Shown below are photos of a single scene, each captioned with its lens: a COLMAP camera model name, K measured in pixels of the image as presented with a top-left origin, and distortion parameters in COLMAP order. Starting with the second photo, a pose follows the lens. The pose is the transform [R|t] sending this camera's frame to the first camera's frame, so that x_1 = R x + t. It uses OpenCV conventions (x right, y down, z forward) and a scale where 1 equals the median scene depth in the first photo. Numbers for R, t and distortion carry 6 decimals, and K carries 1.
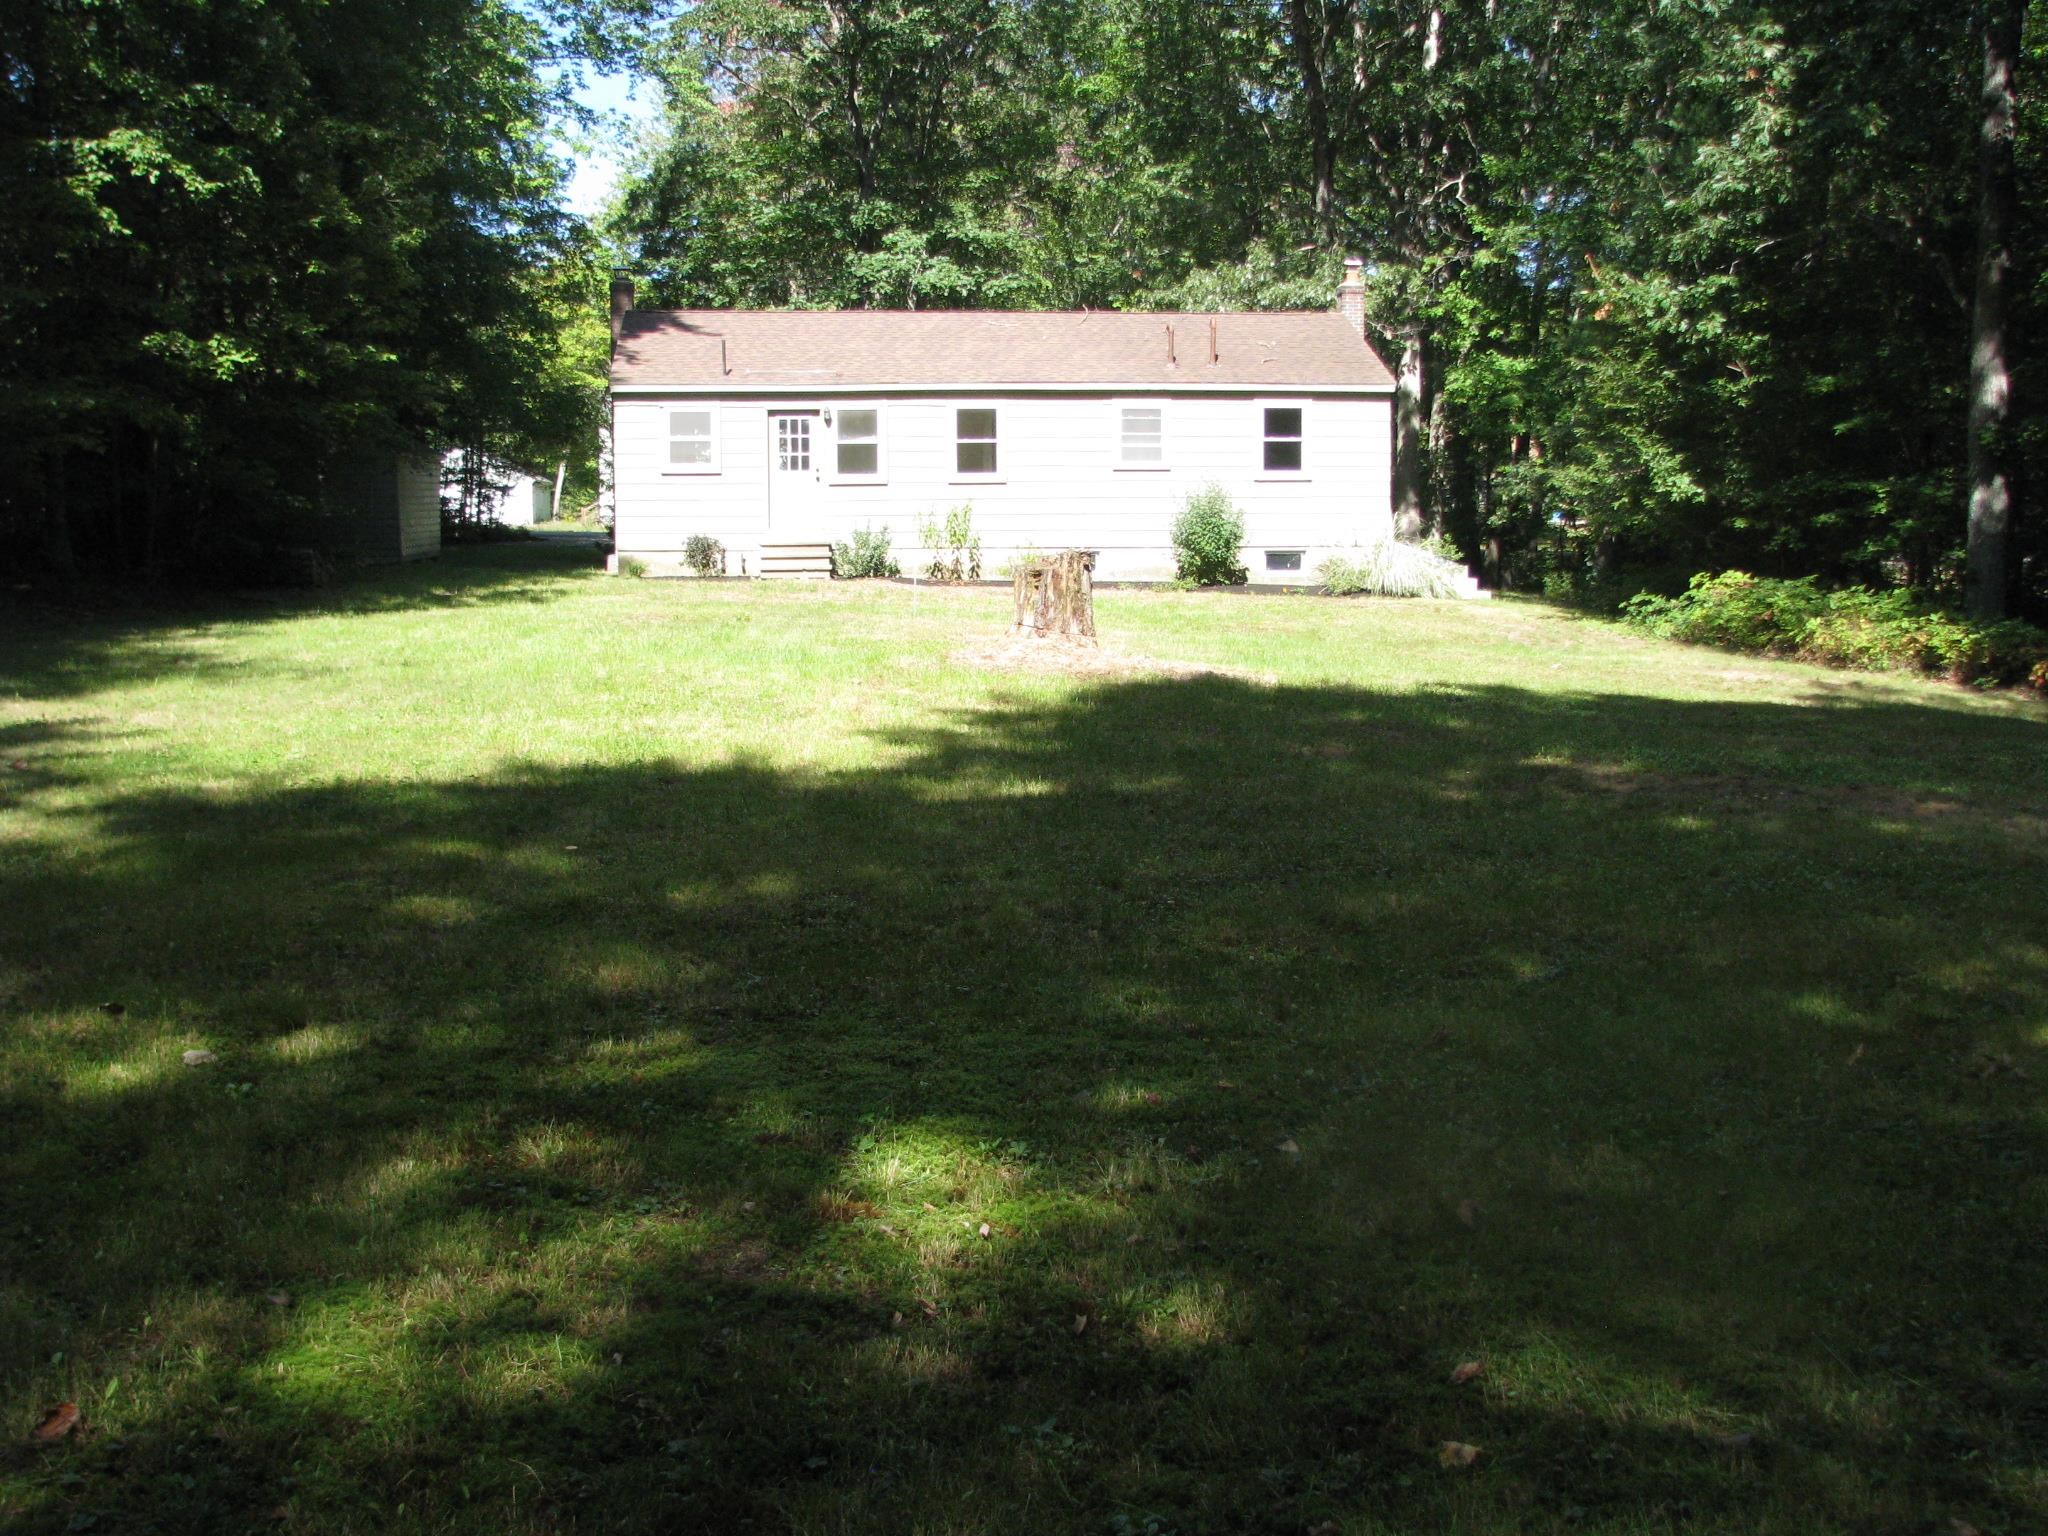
lens RADIAL K [[2221.3, 0, 1071.7], [0, 2221.3, 771.5], [0, 0, 1]] dist [-0.206037, 0.303548]
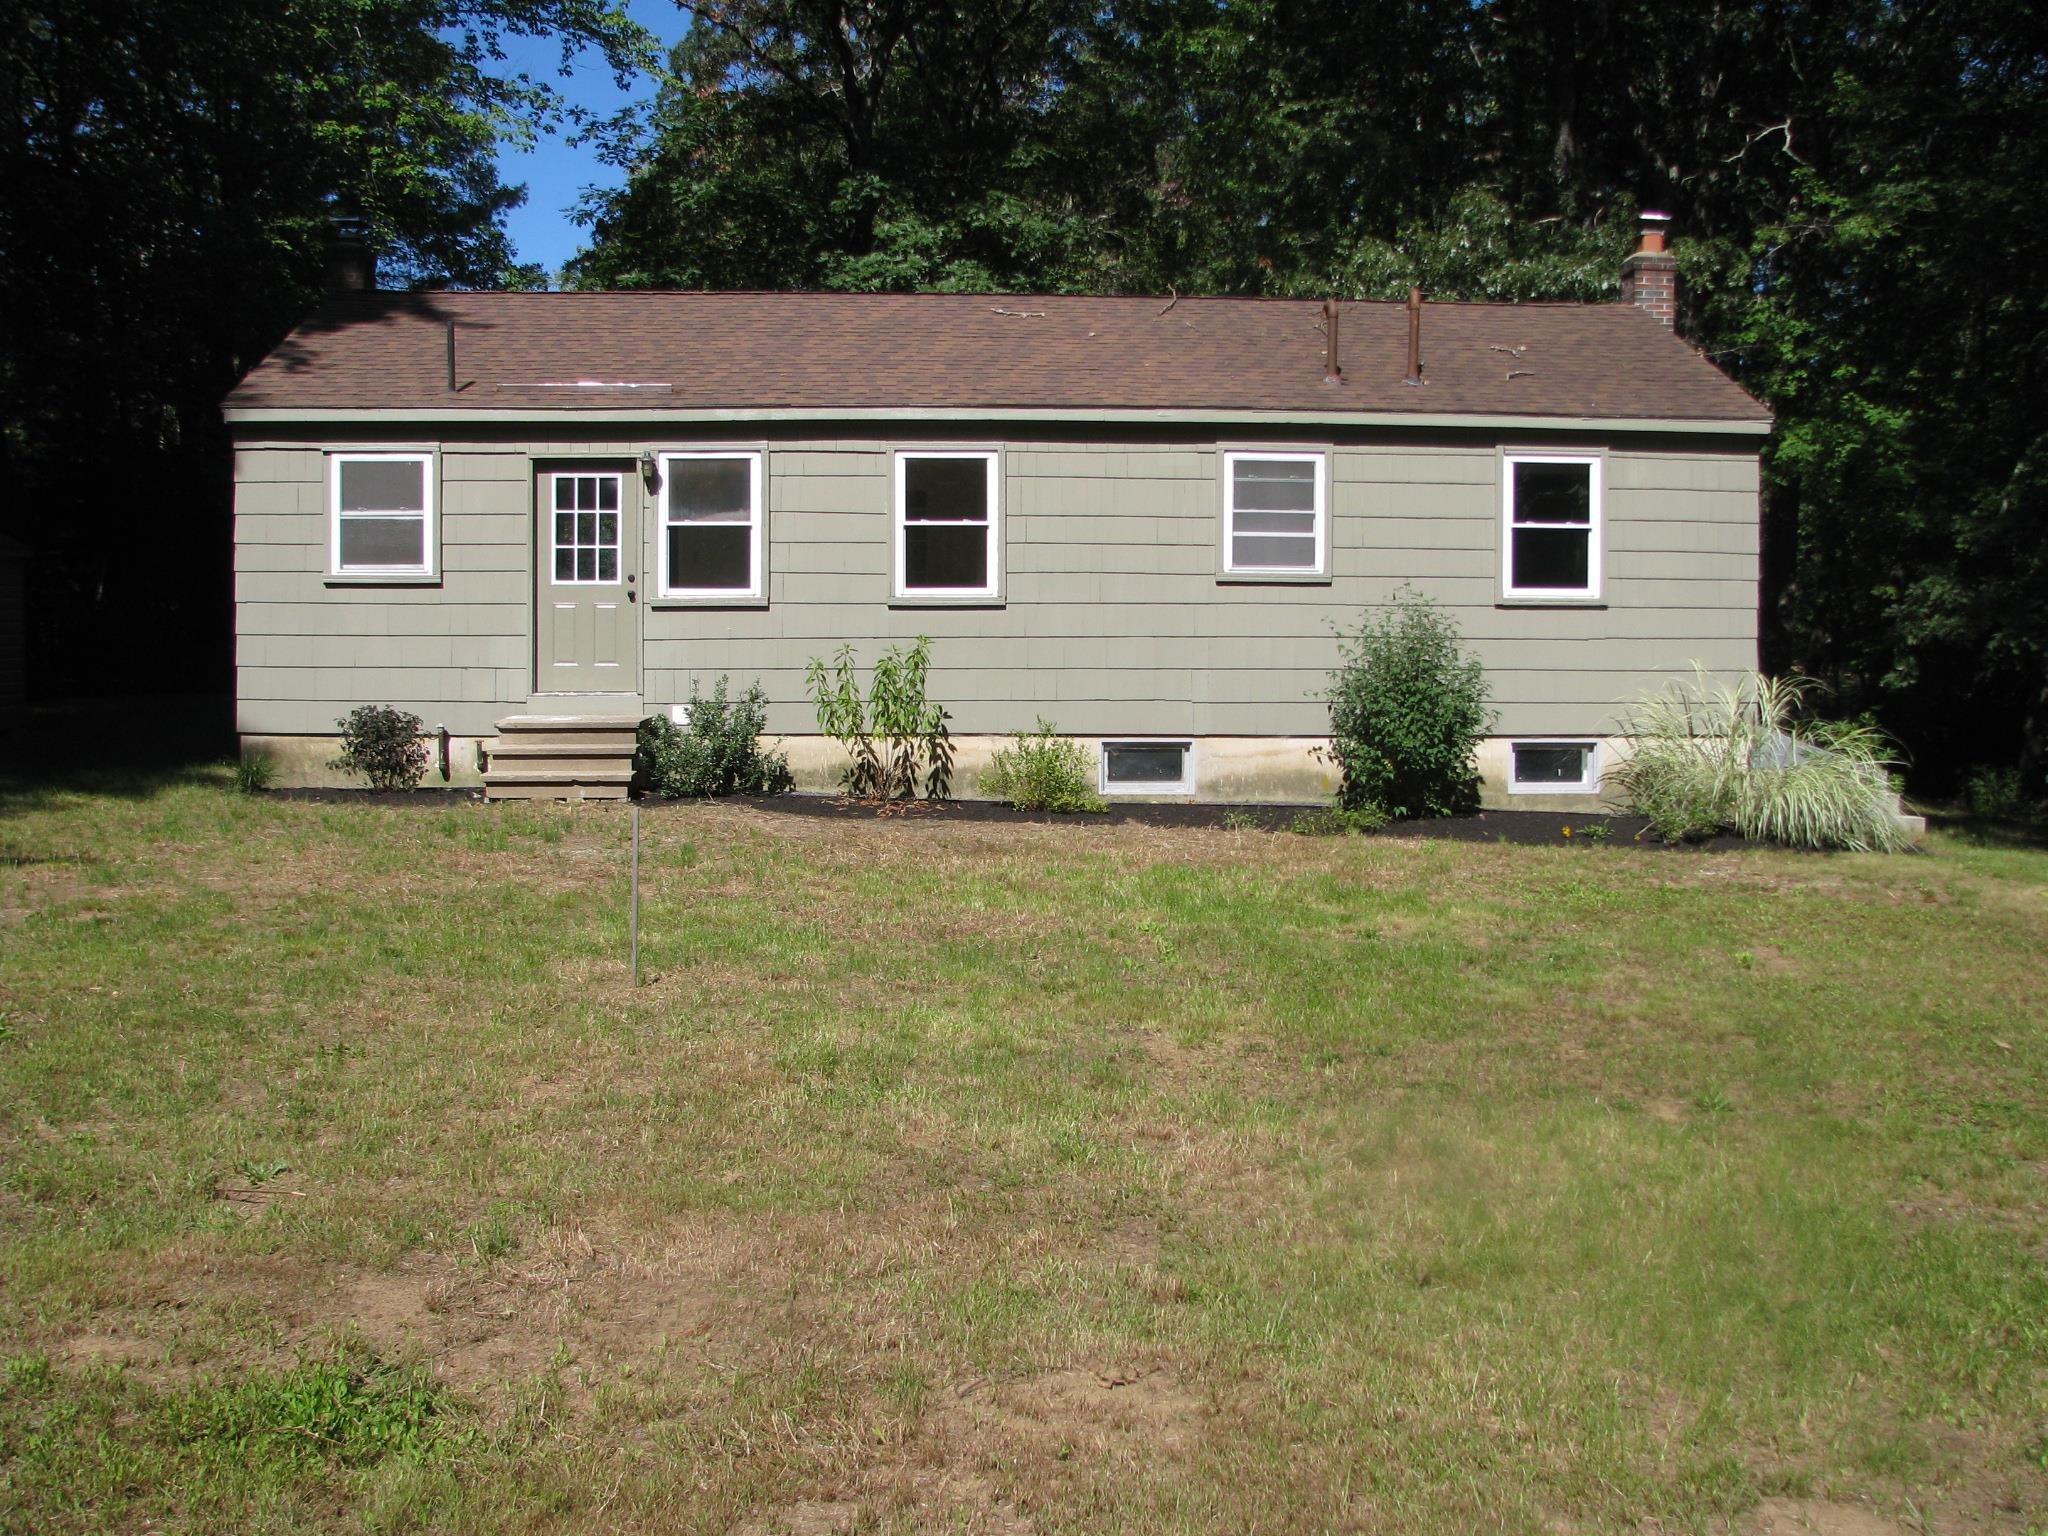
lens RADIAL K [[2221.3, 0, 1071.7], [0, 2221.3, 771.5], [0, 0, 1]] dist [-0.206037, 0.303548]
pose [[0.998392, 0.011198, -0.055563, 0.014060], [-0.014302, 0.998340, -0.055790, -0.064125], [0.054846, 0.056495, 0.996895, 0.493515]]
